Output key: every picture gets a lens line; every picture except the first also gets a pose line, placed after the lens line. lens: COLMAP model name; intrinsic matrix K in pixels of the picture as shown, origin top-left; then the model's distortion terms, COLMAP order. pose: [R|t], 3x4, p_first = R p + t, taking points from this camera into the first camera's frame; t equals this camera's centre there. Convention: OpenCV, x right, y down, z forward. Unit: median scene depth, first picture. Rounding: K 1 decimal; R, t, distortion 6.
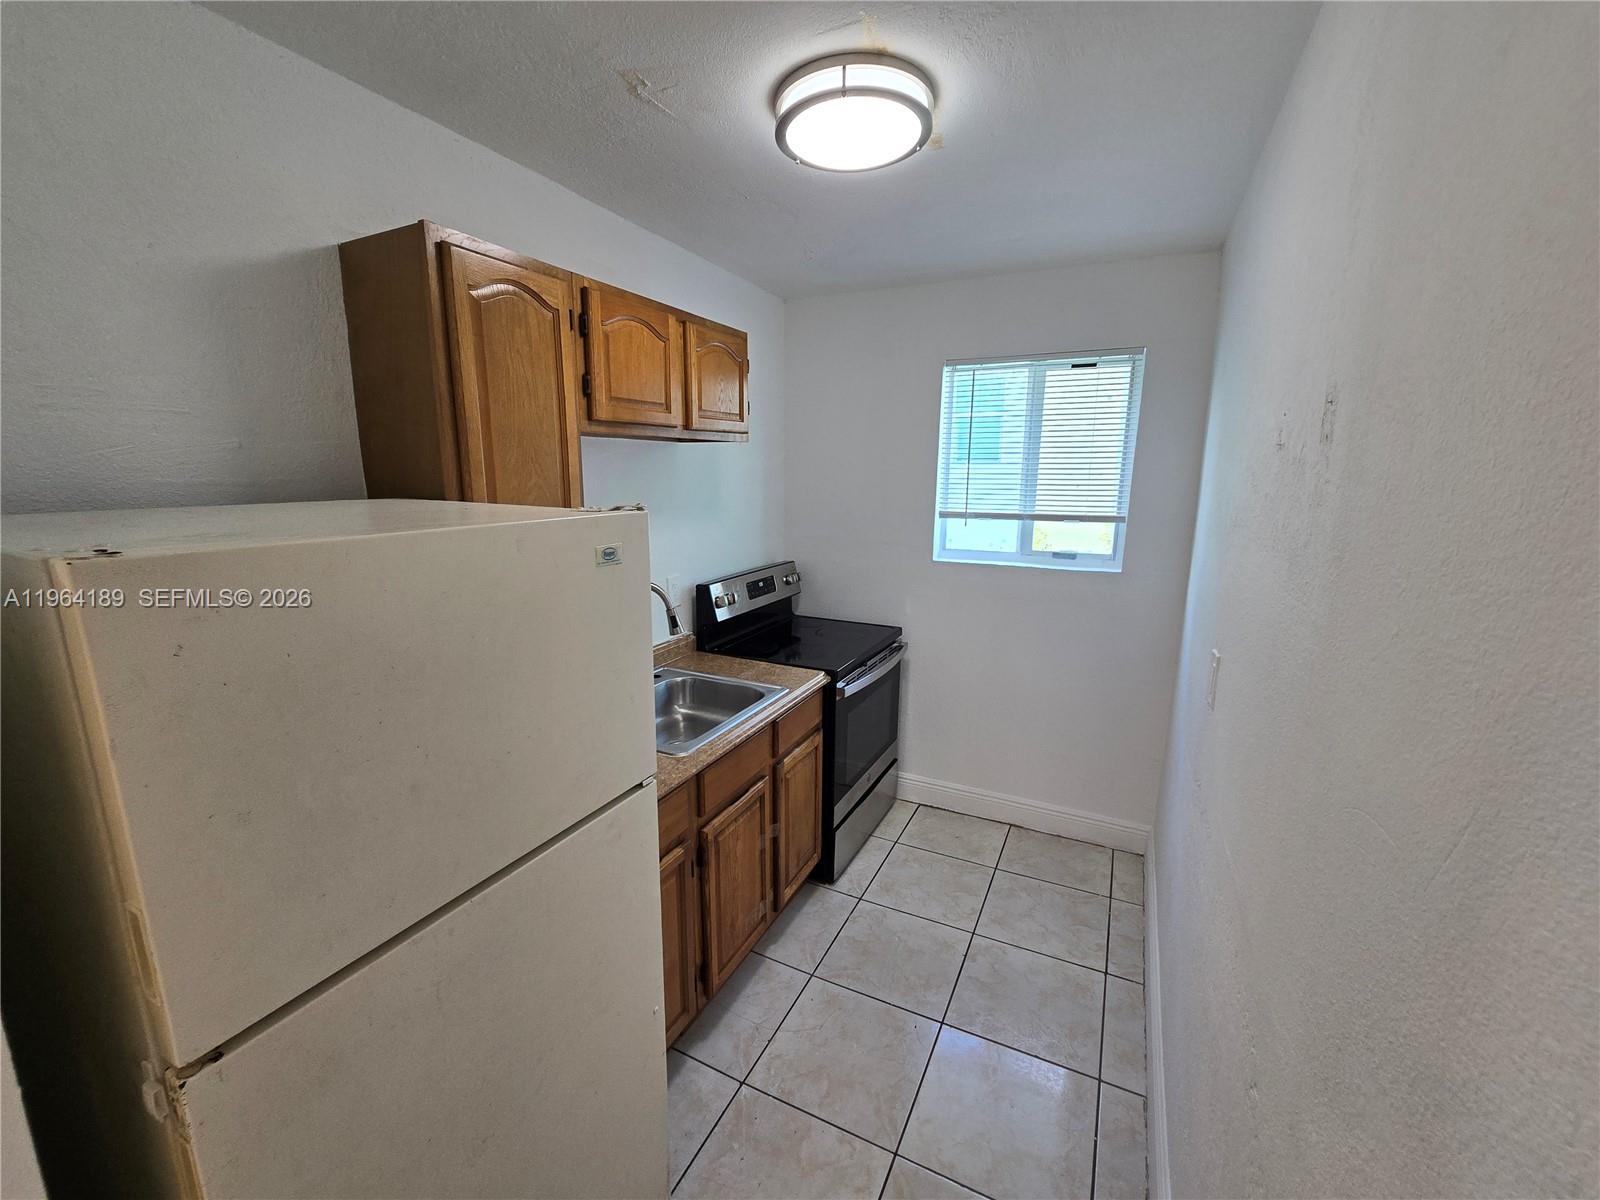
lens RADIAL K [[656.2, 0, 804.0], [0, 656.2, 600.8], [0, 0, 1]] dist [-0.001408, -0.000686]
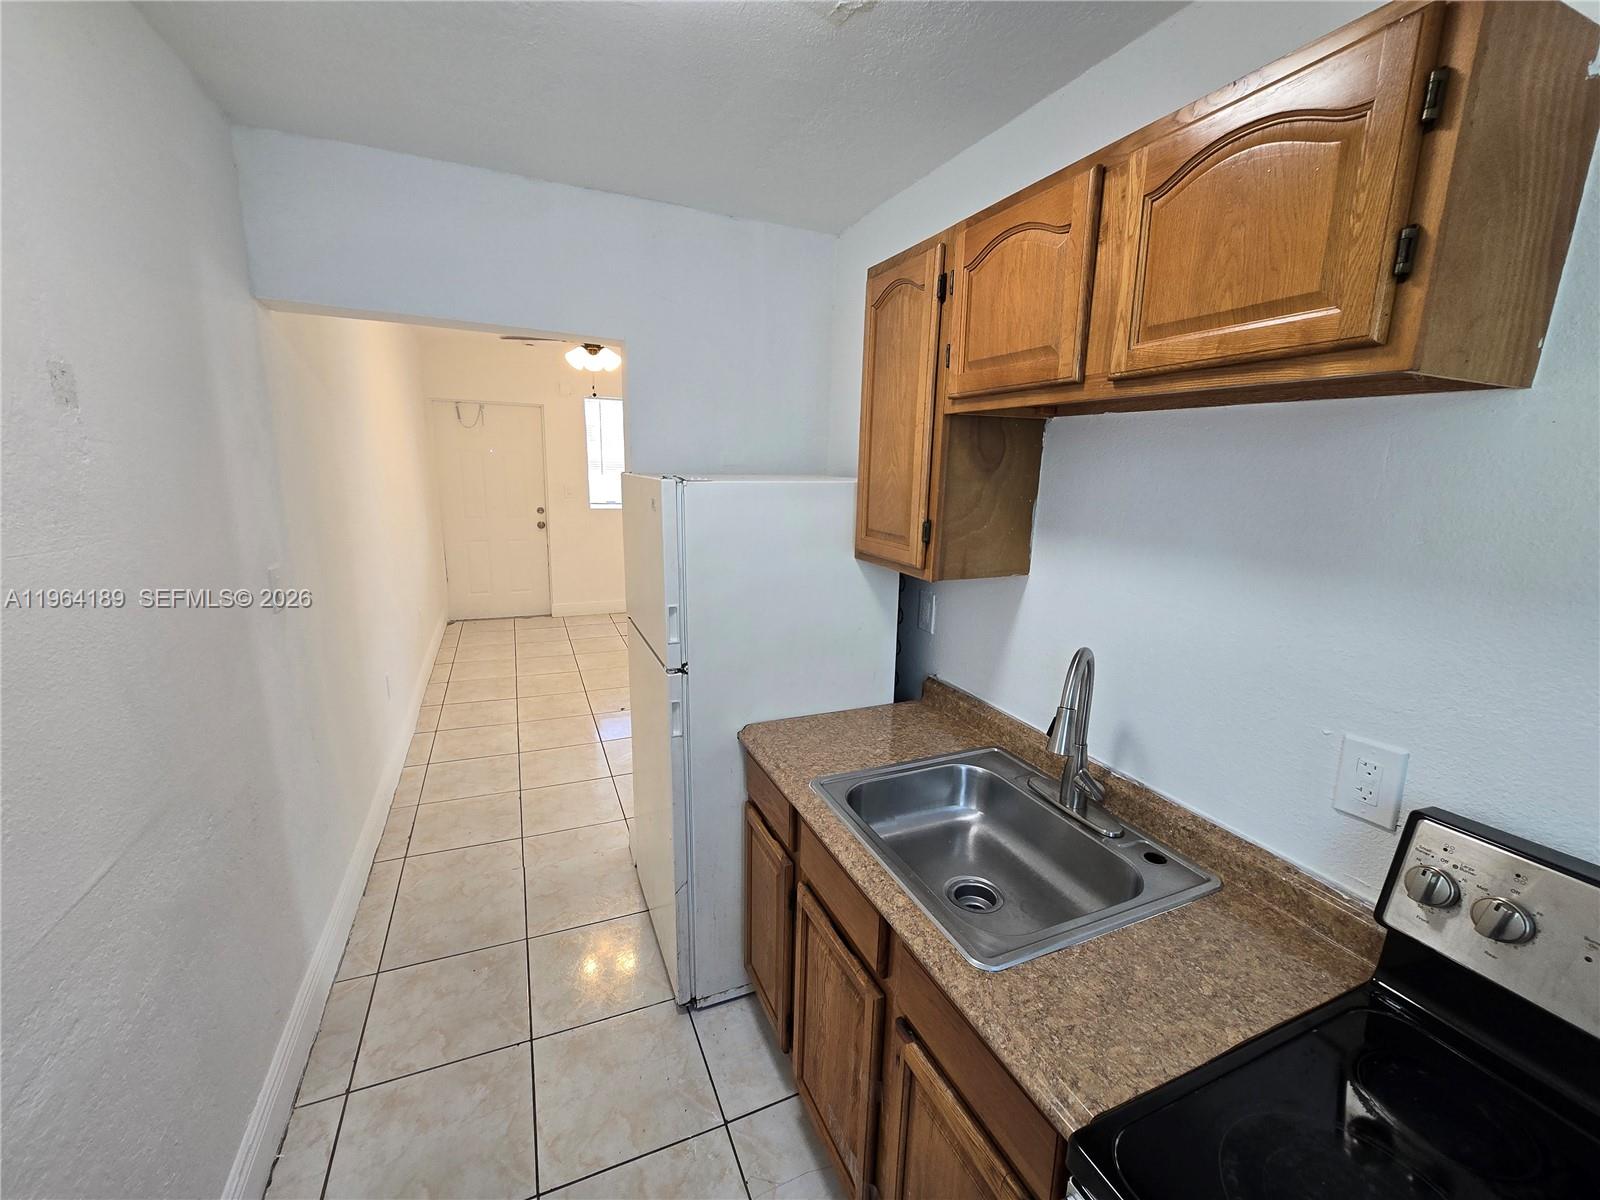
lens RADIAL K [[656.2, 0, 804.0], [0, 656.2, 600.8], [0, 0, 1]] dist [-0.001408, -0.000686]
pose [[-0.639985, 0.136295, -0.756203, 0.437580], [-0.181259, 0.929590, 0.320948, -0.262386], [0.746702, 0.342471, -0.570219, 1.379812]]
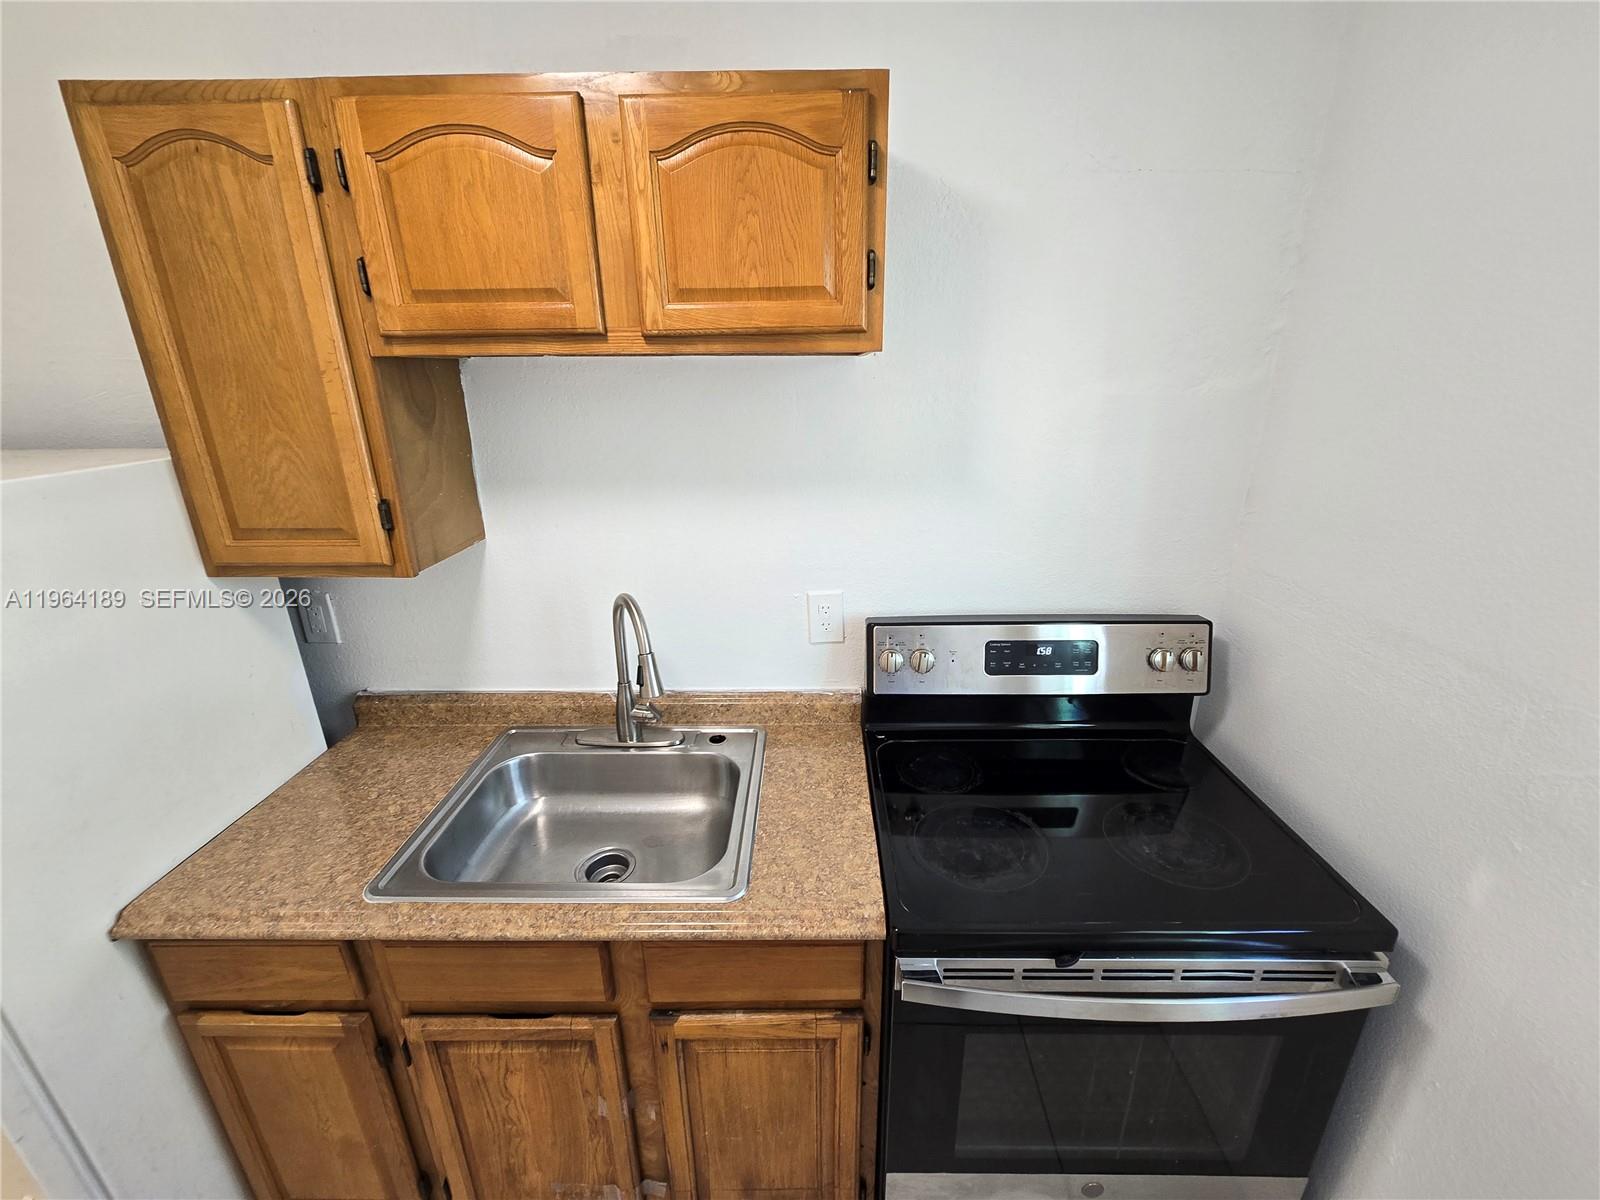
lens RADIAL K [[656.2, 0, 804.0], [0, 656.2, 600.8], [0, 0, 1]] dist [-0.001408, -0.000686]
pose [[0.437984, 0.279953, -0.854281, 0.434581], [-0.167219, 0.959062, 0.228558, -0.236922], [0.883294, 0.042748, 0.466867, 1.042711]]
